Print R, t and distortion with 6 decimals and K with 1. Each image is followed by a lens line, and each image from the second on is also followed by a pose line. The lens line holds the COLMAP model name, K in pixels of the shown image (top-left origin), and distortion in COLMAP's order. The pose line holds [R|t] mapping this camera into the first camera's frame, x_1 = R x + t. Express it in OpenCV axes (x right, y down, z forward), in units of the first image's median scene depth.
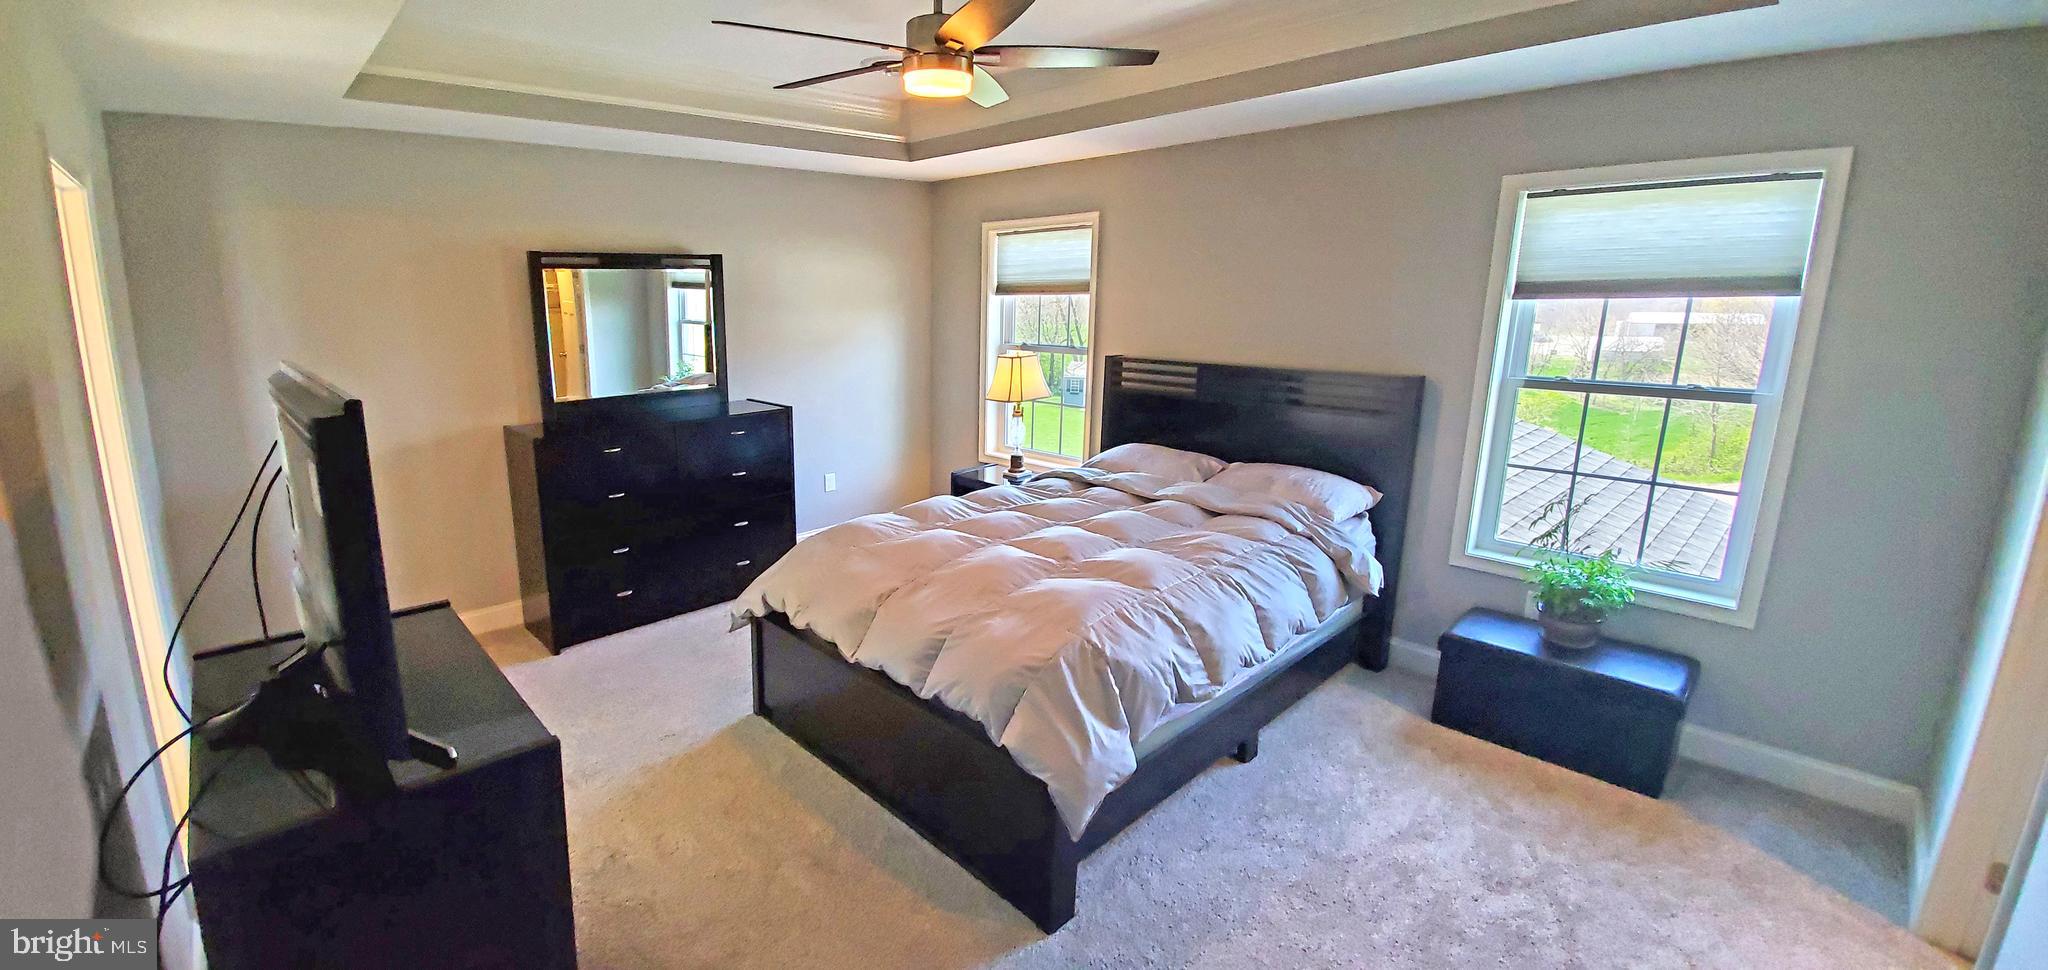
lens RADIAL K [[804.6, 0, 1042.2], [0, 804.6, 480.7], [0, 0, 1]] dist [-0.003666, -0.000345]
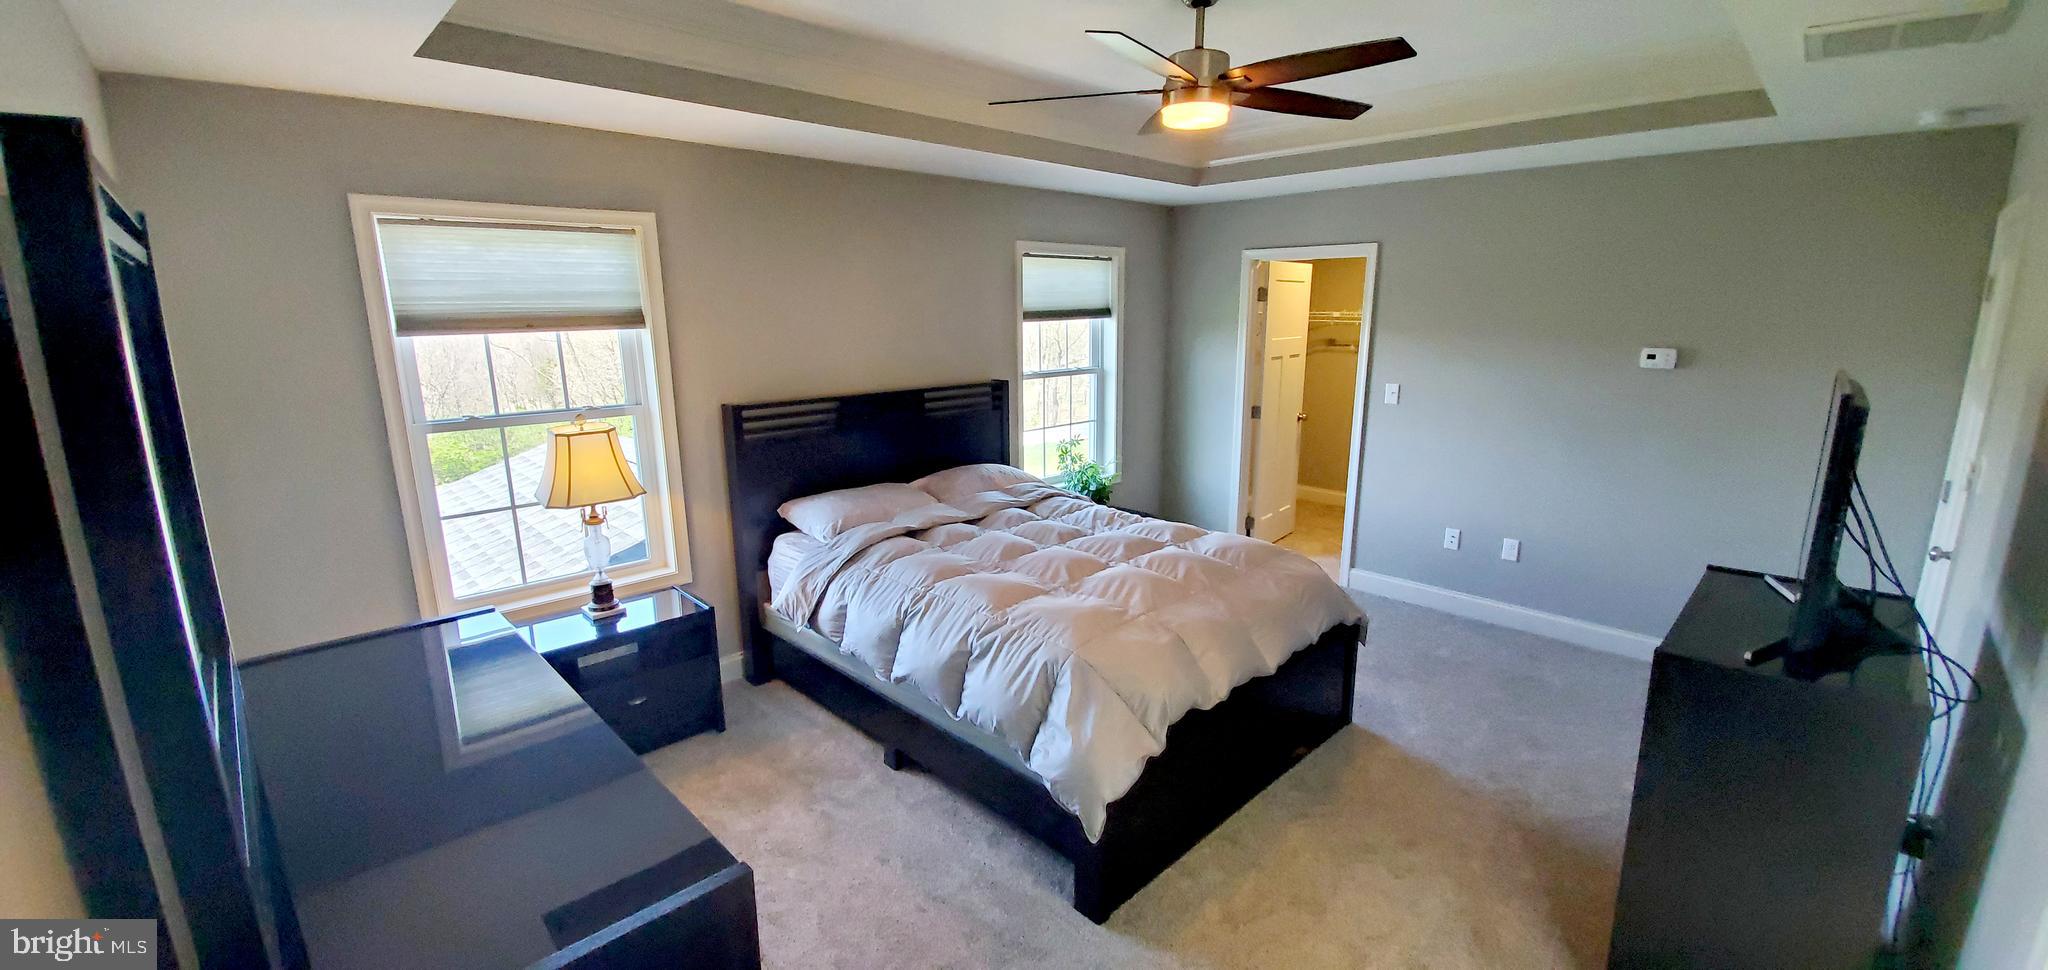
lens RADIAL K [[804.6, 0, 1042.2], [0, 804.6, 480.7], [0, 0, 1]] dist [-0.003666, -0.000345]
pose [[0.050320, -0.198701, 0.978767, -0.672664], [0.243530, 0.952869, 0.180923, -0.150504], [-0.968587, 0.229255, 0.096338, 0.640673]]
